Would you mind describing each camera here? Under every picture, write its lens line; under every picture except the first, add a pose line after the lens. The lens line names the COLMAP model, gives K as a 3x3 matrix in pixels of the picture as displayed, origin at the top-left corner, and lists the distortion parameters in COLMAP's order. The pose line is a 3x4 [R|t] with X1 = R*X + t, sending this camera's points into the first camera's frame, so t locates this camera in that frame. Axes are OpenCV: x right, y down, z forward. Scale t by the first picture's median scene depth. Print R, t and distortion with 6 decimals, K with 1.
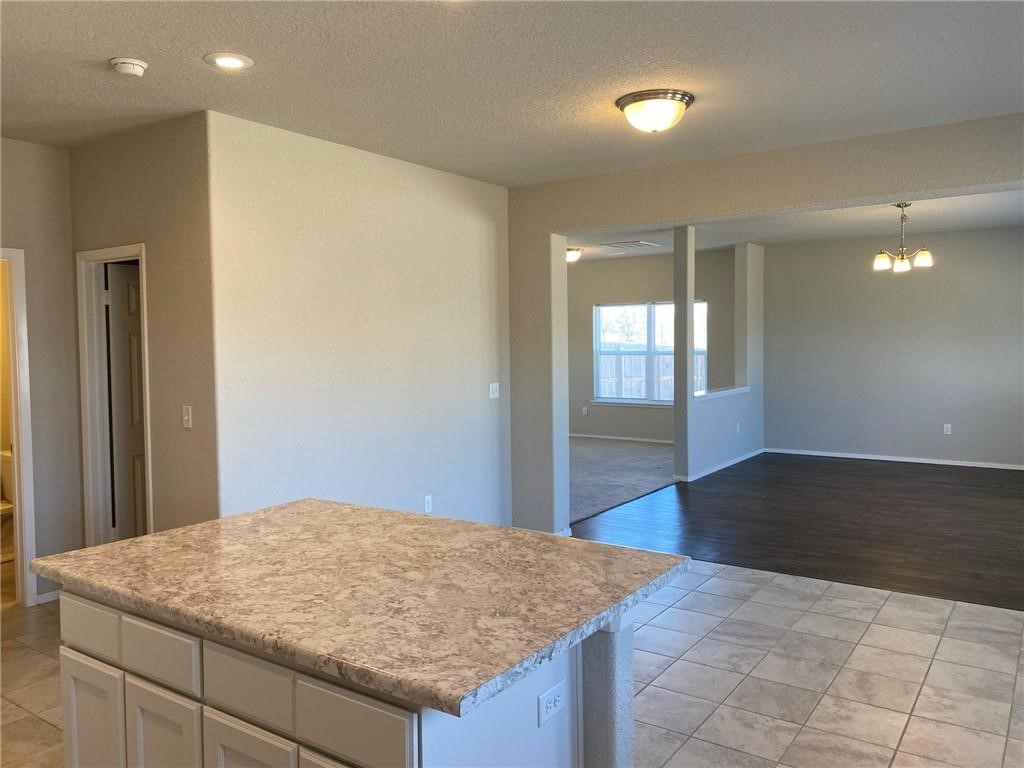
lens RADIAL K [[784.8, 0, 517.6], [0, 784.8, 373.2], [0, 0, 1]] dist [0.023410, -0.015257]
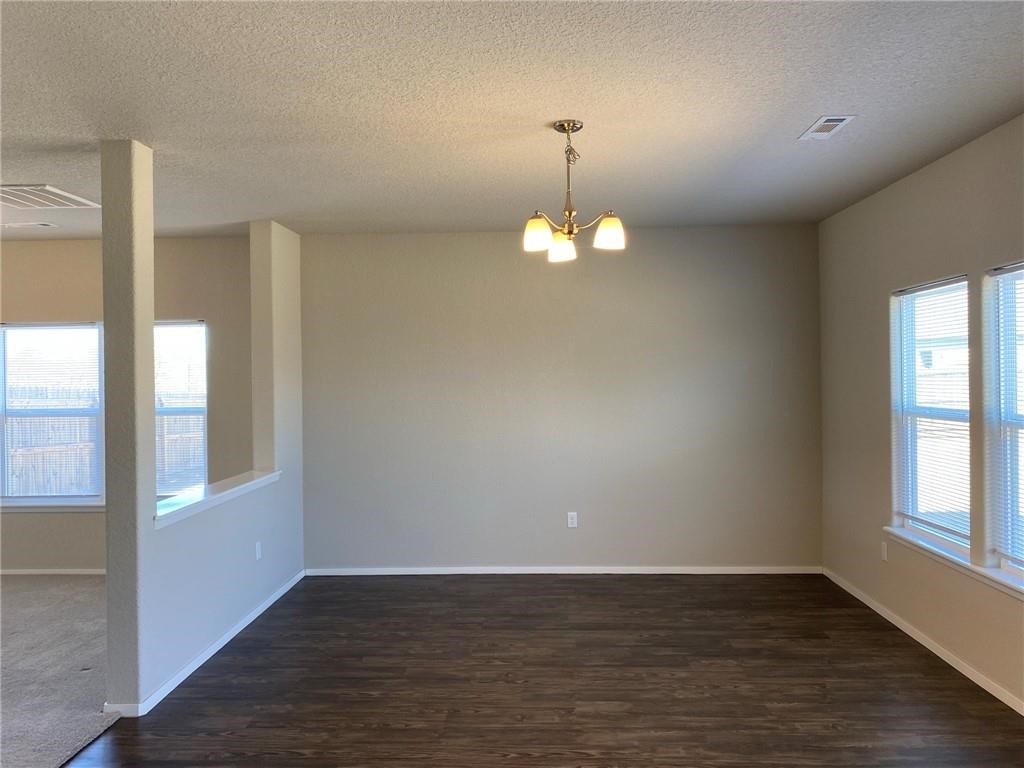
lens RADIAL K [[784.8, 0, 516.9], [0, 784.8, 376.1], [0, 0, 1]] dist [0.023410, -0.015257]
pose [[0.839429, -0.000250, 0.543469, 0.154488], [0.028868, 0.998609, -0.044130, -0.026372], [-0.542702, 0.052733, 0.838269, 0.505915]]
